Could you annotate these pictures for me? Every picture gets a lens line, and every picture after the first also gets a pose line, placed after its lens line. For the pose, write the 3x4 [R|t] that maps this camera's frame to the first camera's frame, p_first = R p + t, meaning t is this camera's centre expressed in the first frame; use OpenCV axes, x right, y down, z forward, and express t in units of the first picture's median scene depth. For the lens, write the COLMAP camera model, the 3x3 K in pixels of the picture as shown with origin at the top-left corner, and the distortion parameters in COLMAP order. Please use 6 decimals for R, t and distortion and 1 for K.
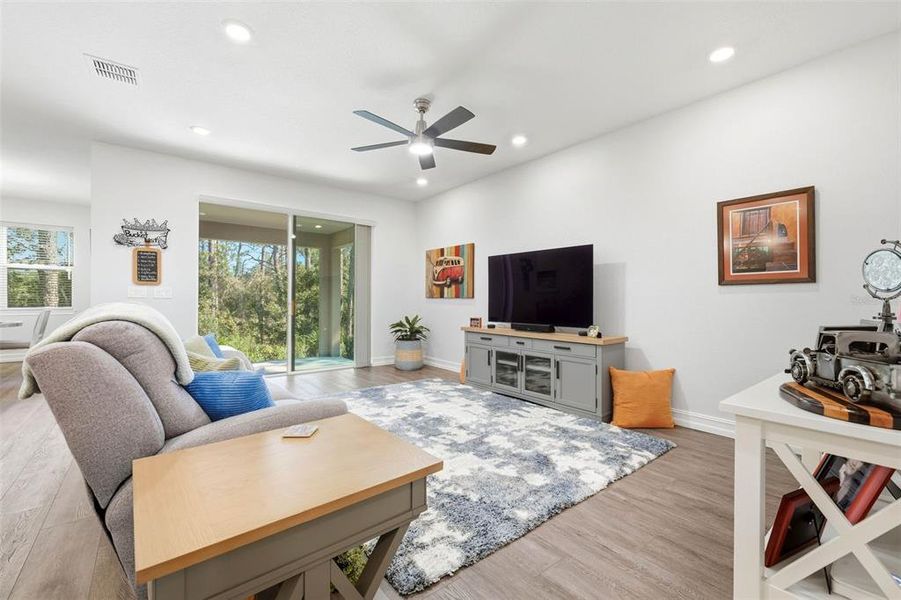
lens RADIAL K [[380.9, 0, 452.9], [0, 380.9, 299.2], [0, 0, 1]] dist [0.000587, -0.000010]
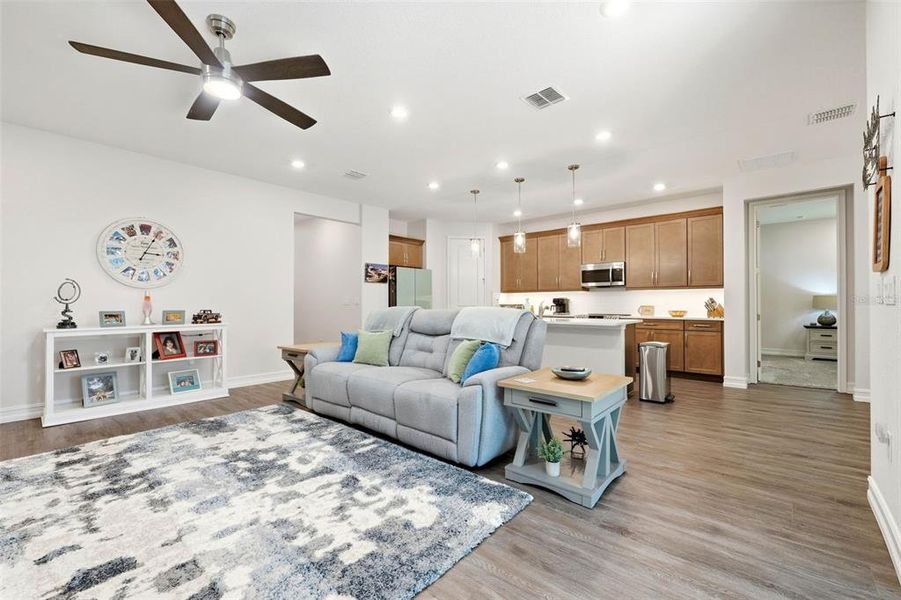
lens RADIAL K [[380.9, 0, 452.9], [0, 380.9, 299.2], [0, 0, 1]] dist [0.000587, -0.000010]
pose [[-0.984996, -0.005029, -0.172506, -0.285877], [-0.002905, 0.999917, -0.012563, -0.001717], [0.172555, -0.011873, -0.984928, 1.318626]]
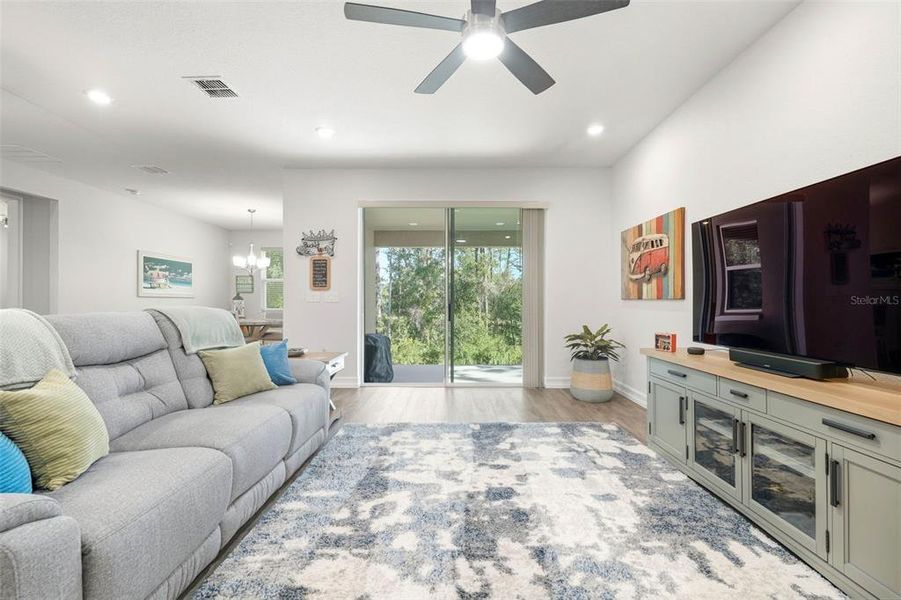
lens RADIAL K [[380.9, 0, 452.9], [0, 380.9, 299.2], [0, 0, 1]] dist [0.000587, -0.000010]
pose [[0.777585, -0.009752, -0.628702, 0.185060], [0.005320, 0.999946, -0.008931, 0.000548], [0.628755, 0.003600, 0.777595, 0.386047]]
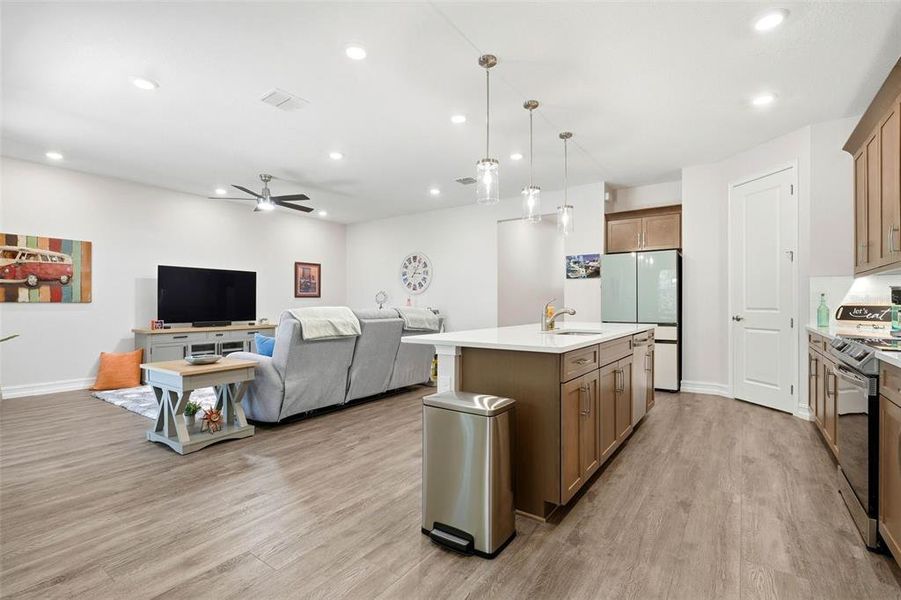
lens RADIAL K [[415.7, 0, 450.6], [0, 415.7, 303.2], [0, 0, 1]] dist [0.002364, 0.000989]
pose [[-0.275770, -0.002369, 0.961221, -1.425305], [-0.002175, 0.999996, 0.001840, -0.005516], [-0.961221, -0.001584, -0.275774, 0.561376]]
